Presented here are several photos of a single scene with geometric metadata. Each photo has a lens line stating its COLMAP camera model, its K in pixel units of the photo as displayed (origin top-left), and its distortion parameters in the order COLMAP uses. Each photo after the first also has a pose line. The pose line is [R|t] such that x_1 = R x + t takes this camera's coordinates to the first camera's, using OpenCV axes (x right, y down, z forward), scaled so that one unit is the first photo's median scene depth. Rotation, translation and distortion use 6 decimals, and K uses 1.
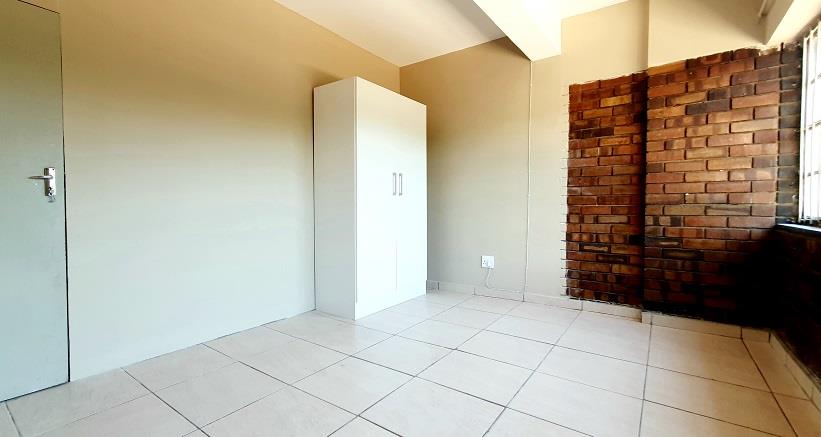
lens RADIAL K [[355.1, 0, 410.5], [0, 355.1, 218.5], [0, 0, 1]] dist [0.003793, 0.000044]
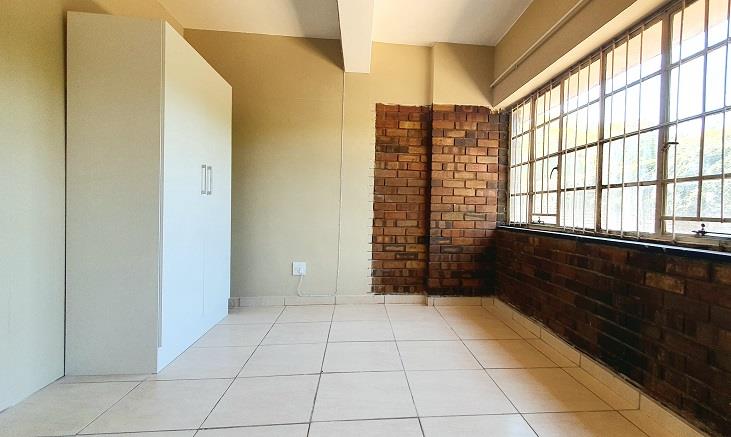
lens RADIAL K [[336.5, 0, 365.6], [0, 336.5, 217.0], [0, 0, 1]] dist [0.001022, 0.000976]
pose [[0.749188, 0.003989, 0.662346, -0.292471], [-0.001770, 0.999990, -0.004021, -0.014710], [-0.662355, 0.001841, 0.749188, 0.250029]]
